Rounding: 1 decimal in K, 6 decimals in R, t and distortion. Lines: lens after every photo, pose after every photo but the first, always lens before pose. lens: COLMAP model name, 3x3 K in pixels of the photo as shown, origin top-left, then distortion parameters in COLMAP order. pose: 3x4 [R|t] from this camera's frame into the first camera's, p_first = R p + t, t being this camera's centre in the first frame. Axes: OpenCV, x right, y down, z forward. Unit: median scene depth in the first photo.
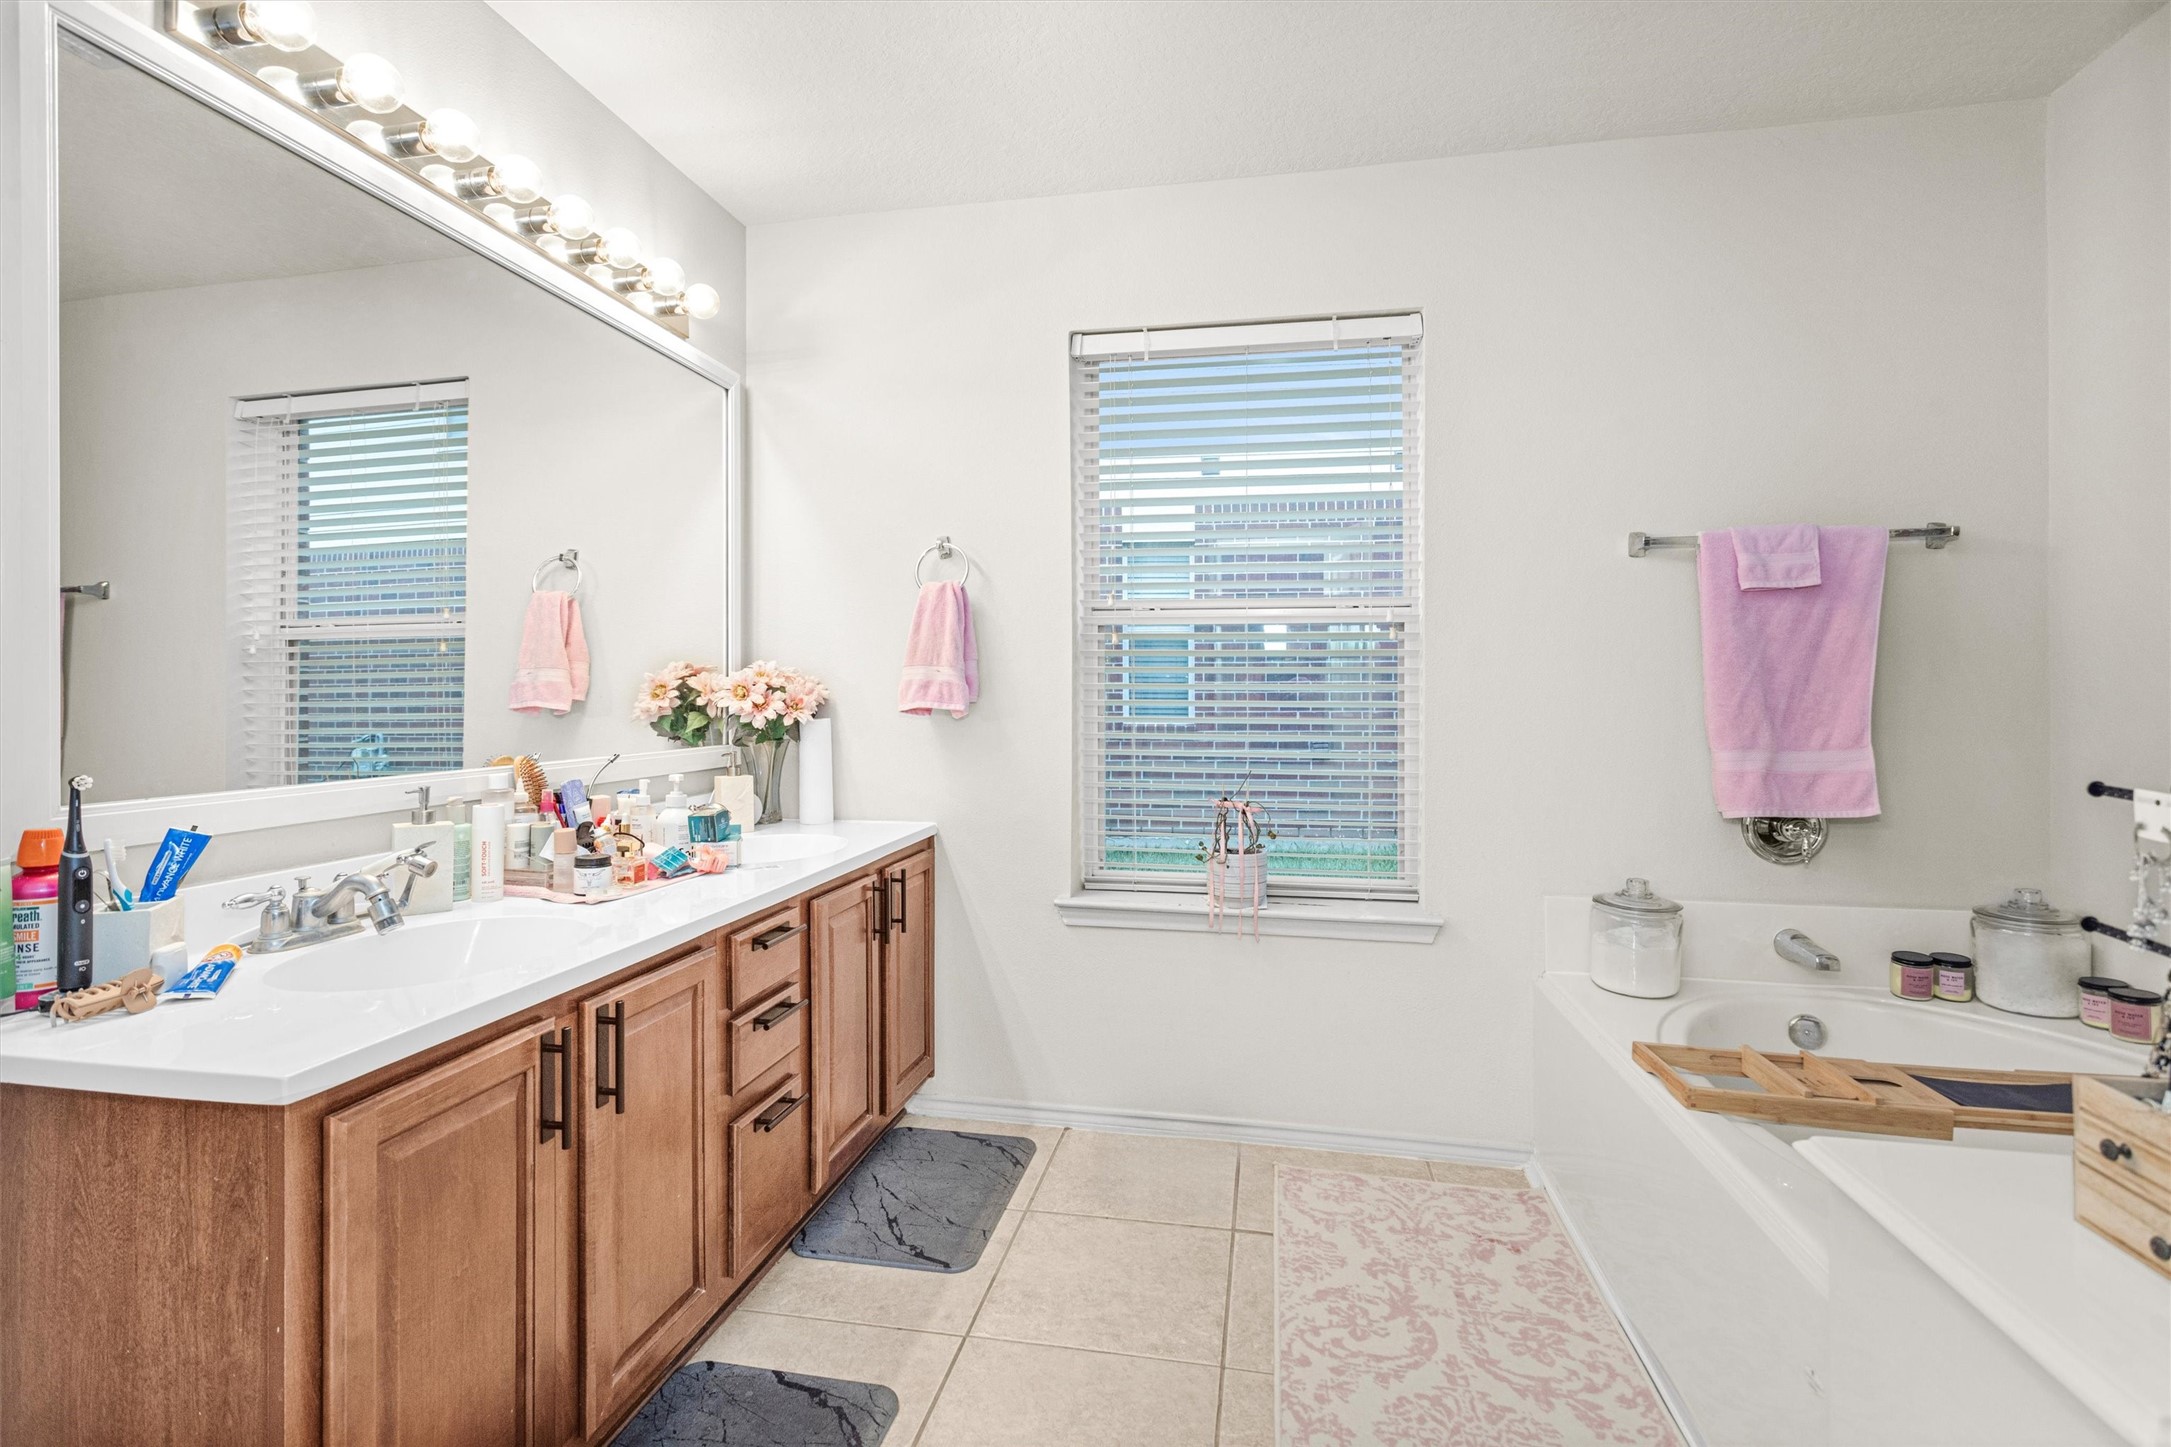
lens RADIAL K [[1021.9, 0, 1055.6], [0, 1021.9, 704.1], [0, 0, 1]] dist [-0.053862, 0.037172]
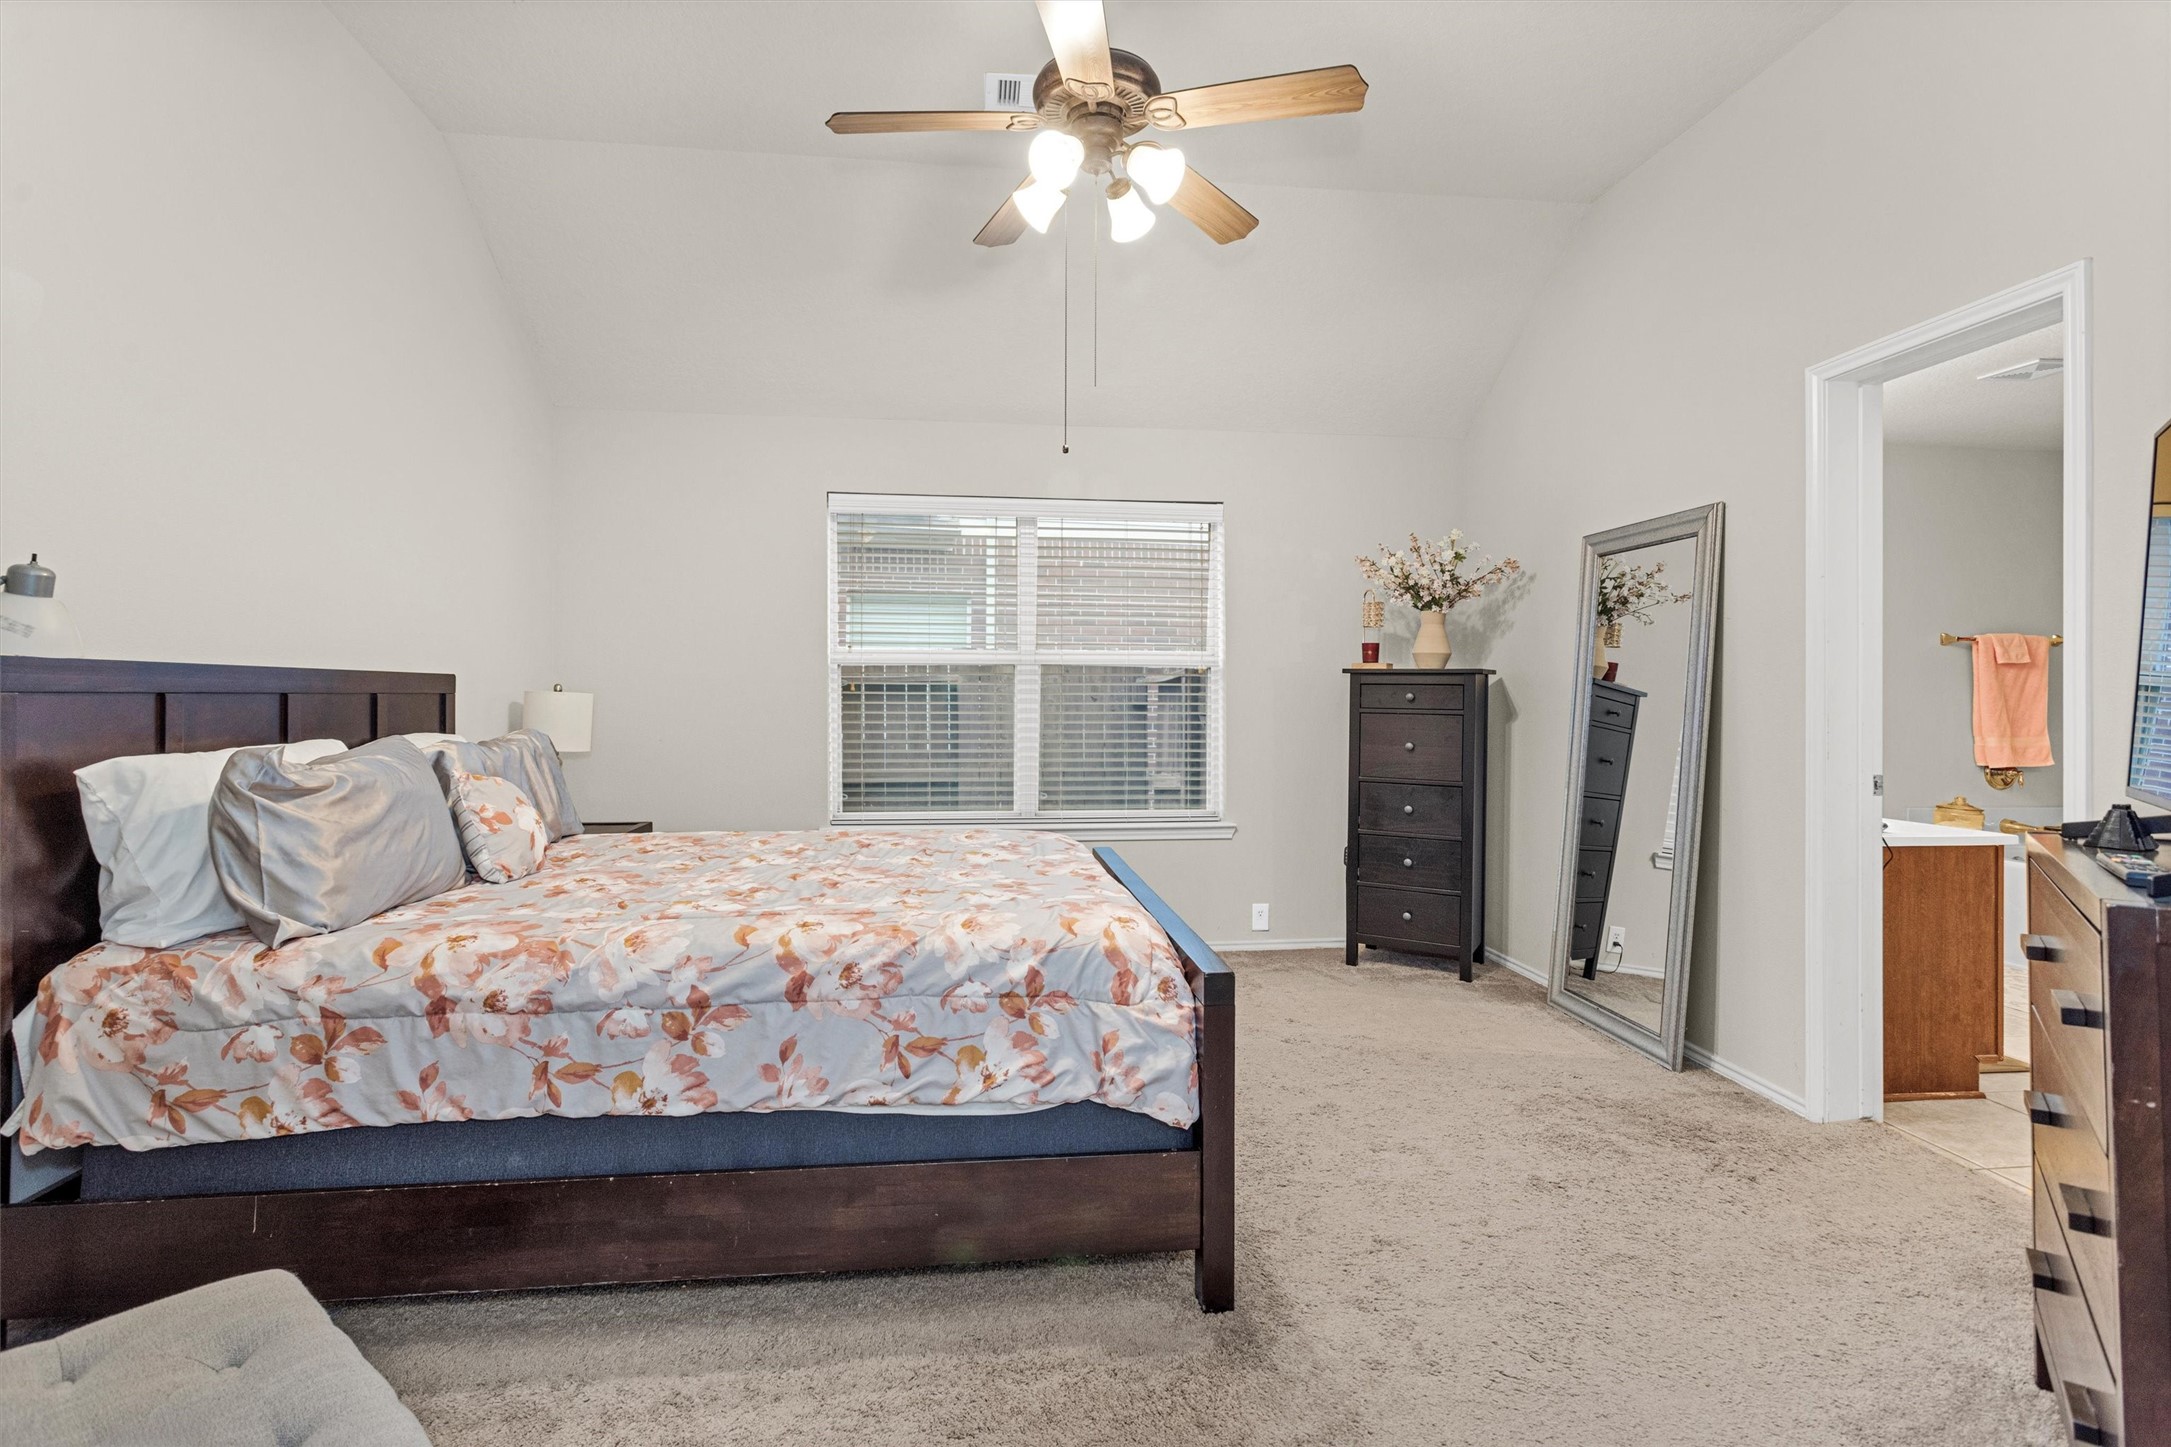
lens RADIAL K [[1021.9, 0, 1055.6], [0, 1021.9, 704.1], [0, 0, 1]] dist [-0.053862, 0.037172]
pose [[0.951919, 0.005351, 0.306302, -1.993383], [-0.003939, 0.999979, -0.005229, -0.005880], [-0.306323, 0.003771, 0.951920, -0.468430]]
